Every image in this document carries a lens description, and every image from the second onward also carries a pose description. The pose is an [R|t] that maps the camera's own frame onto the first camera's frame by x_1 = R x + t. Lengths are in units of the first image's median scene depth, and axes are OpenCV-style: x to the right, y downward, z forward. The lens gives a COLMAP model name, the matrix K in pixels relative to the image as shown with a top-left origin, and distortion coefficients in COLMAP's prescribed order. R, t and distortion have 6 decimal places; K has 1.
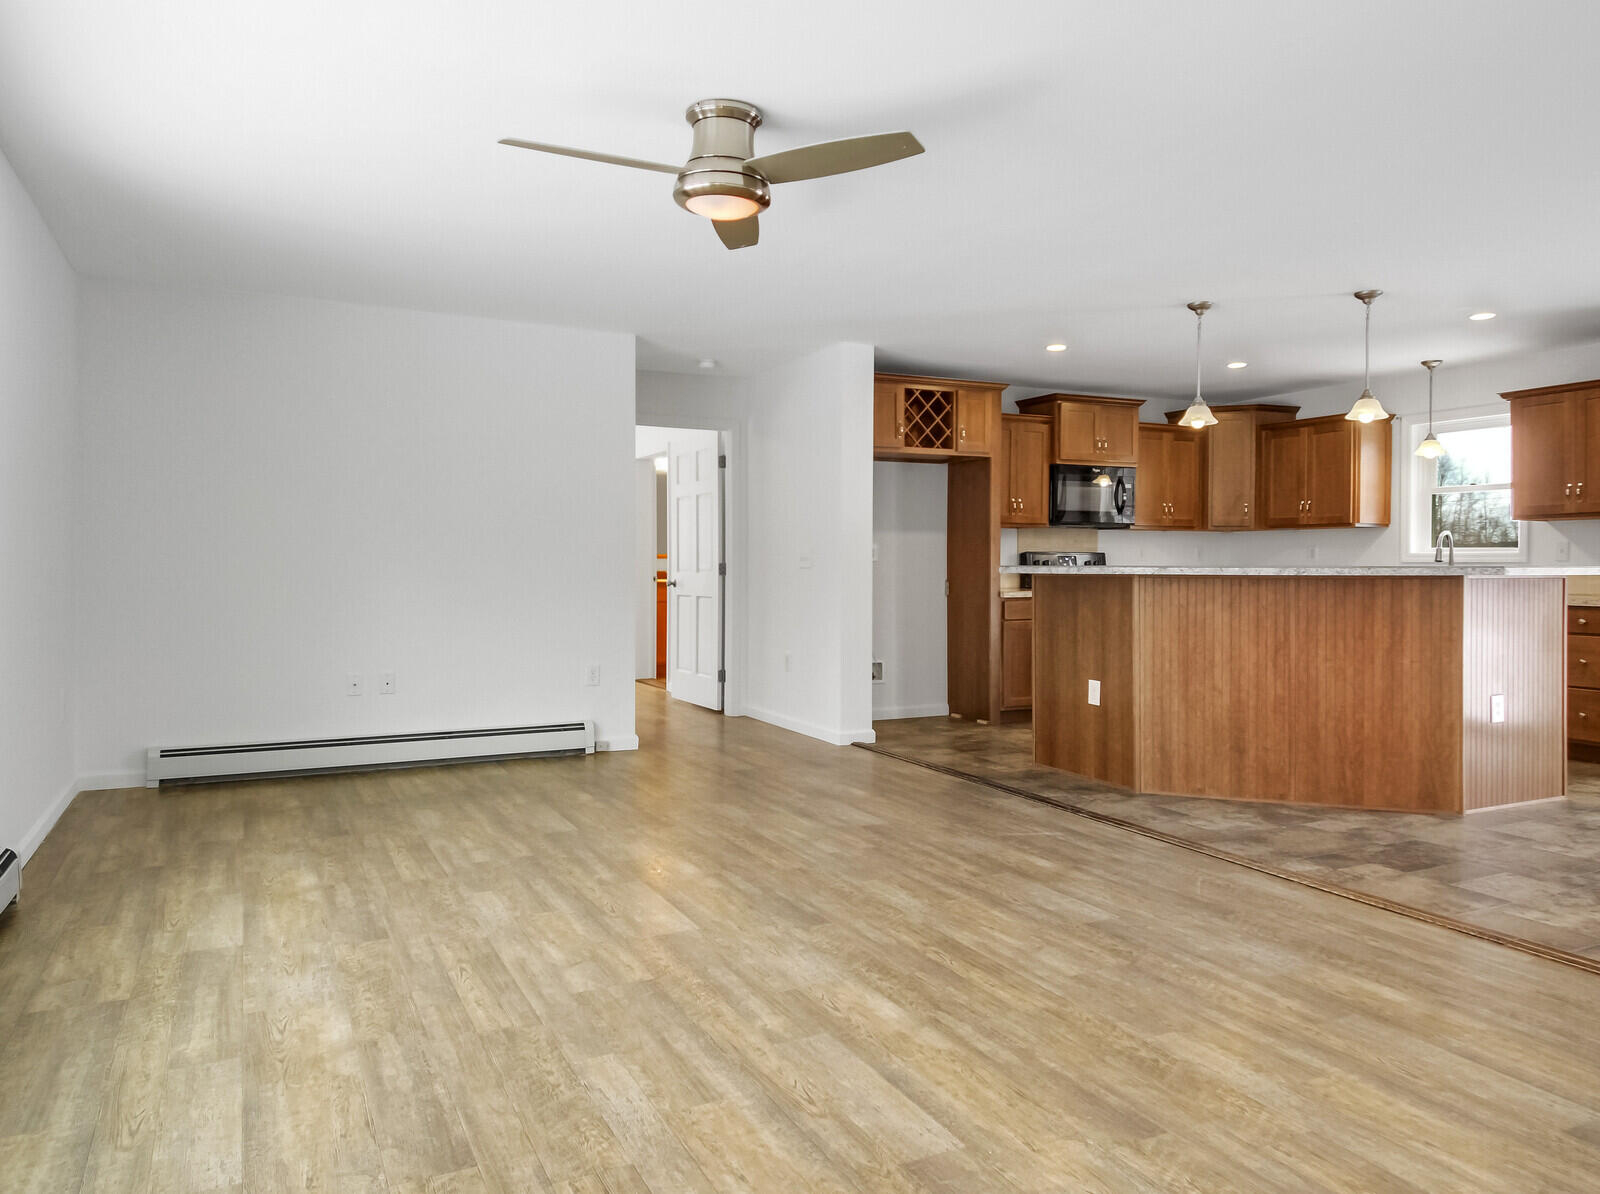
lens RADIAL K [[1135.9, 0, 809.2], [0, 1135.9, 546.8], [0, 0, 1]] dist [0.067765, -0.051252]
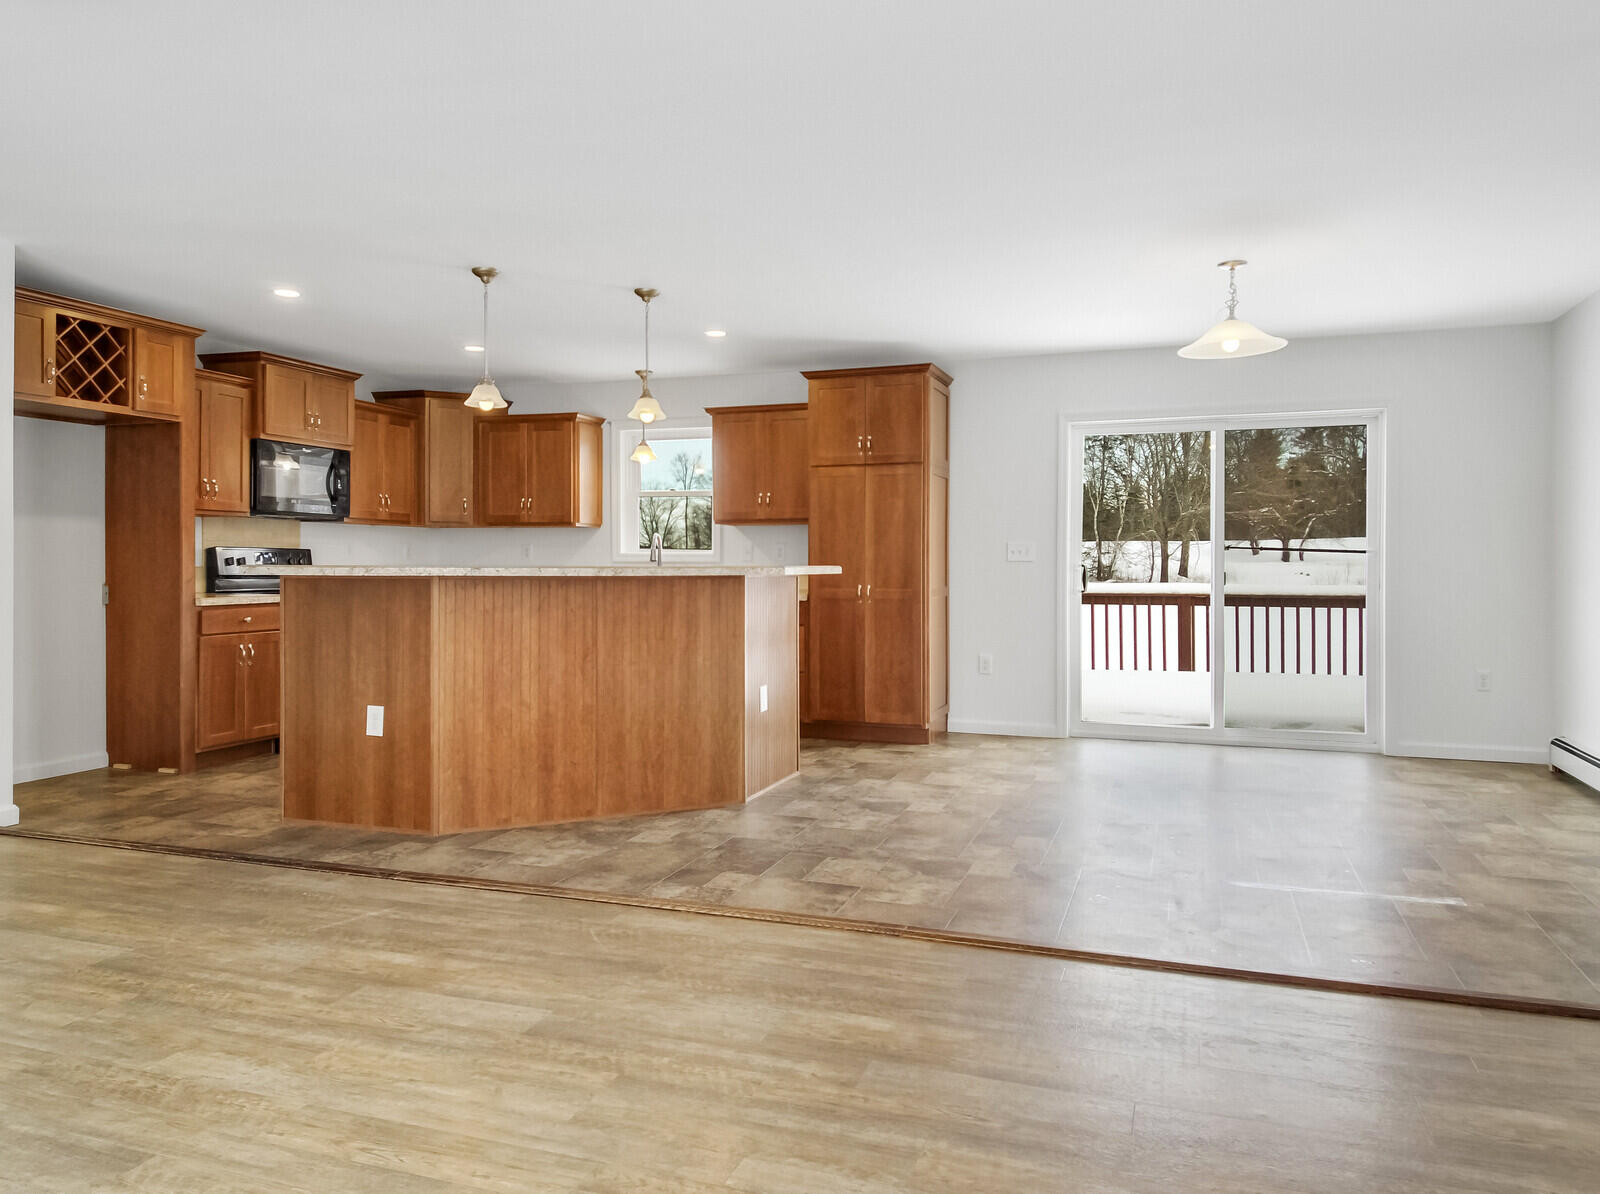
lens RADIAL K [[1135.9, 0, 813.0], [0, 1135.9, 548.2], [0, 0, 1]] dist [0.067765, -0.051252]
pose [[0.717396, 0.011517, 0.696571, -0.105503], [-0.014454, 0.999894, -0.001646, 0.001150], [-0.696516, -0.008887, 0.717486, 0.205485]]
